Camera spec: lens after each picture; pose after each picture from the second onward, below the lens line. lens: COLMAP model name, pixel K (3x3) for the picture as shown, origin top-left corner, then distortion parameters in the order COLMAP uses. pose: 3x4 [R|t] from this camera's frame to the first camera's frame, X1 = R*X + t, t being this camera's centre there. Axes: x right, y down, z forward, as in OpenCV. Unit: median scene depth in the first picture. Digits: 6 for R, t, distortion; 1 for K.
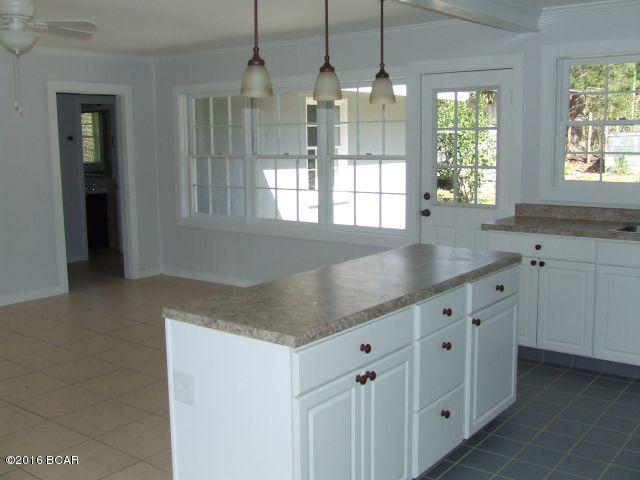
lens RADIAL K [[701.6, 0, 318.6], [0, 701.6, 238.1], [0, 0, 1]] dist [-0.098960, 0.124348]
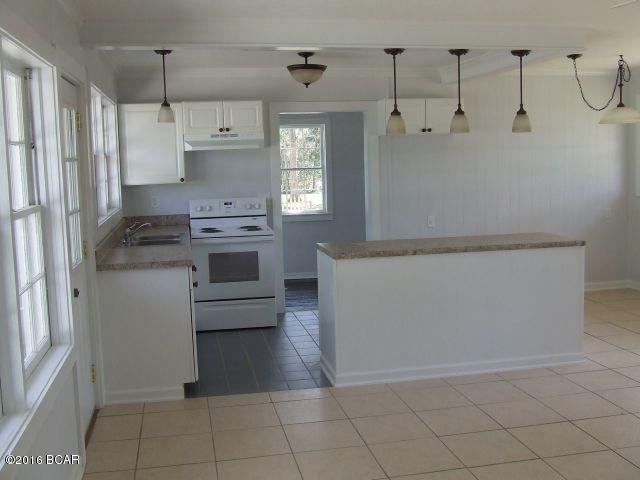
lens RADIAL K [[701.6, 0, 318.6], [0, 701.6, 238.1], [0, 0, 1]] dist [-0.098960, 0.124348]
pose [[-0.748041, -0.040767, 0.662399, -0.648273], [0.132786, 0.968734, 0.209575, -0.282671], [-0.650233, 0.244728, -0.719240, 1.991207]]
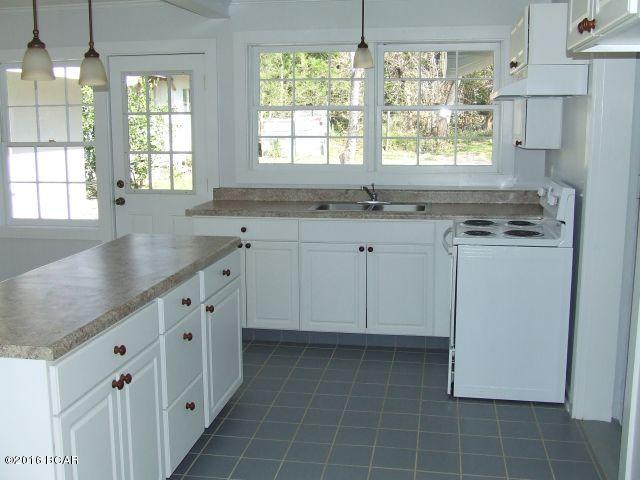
lens RADIAL K [[701.6, 0, 318.6], [0, 701.6, 238.1], [0, 0, 1]] dist [-0.098960, 0.124348]
pose [[0.885002, -0.067624, 0.460650, -0.076014], [0.058158, 0.997703, 0.034732, -0.004764], [-0.461940, -0.003947, 0.886902, 0.042575]]
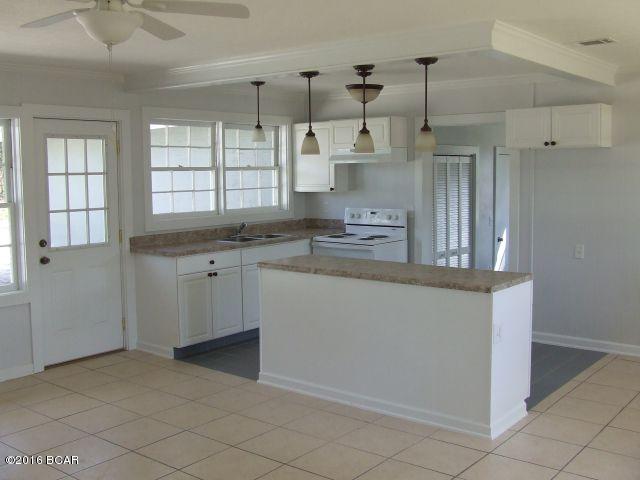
lens RADIAL K [[701.6, 0, 318.6], [0, 701.6, 238.1], [0, 0, 1]] dist [-0.098960, 0.124348]
pose [[0.025816, -0.083669, 0.996159, -1.220129], [0.154497, 0.984852, 0.078716, -0.128909], [-0.987656, 0.151872, 0.038352, 0.904210]]
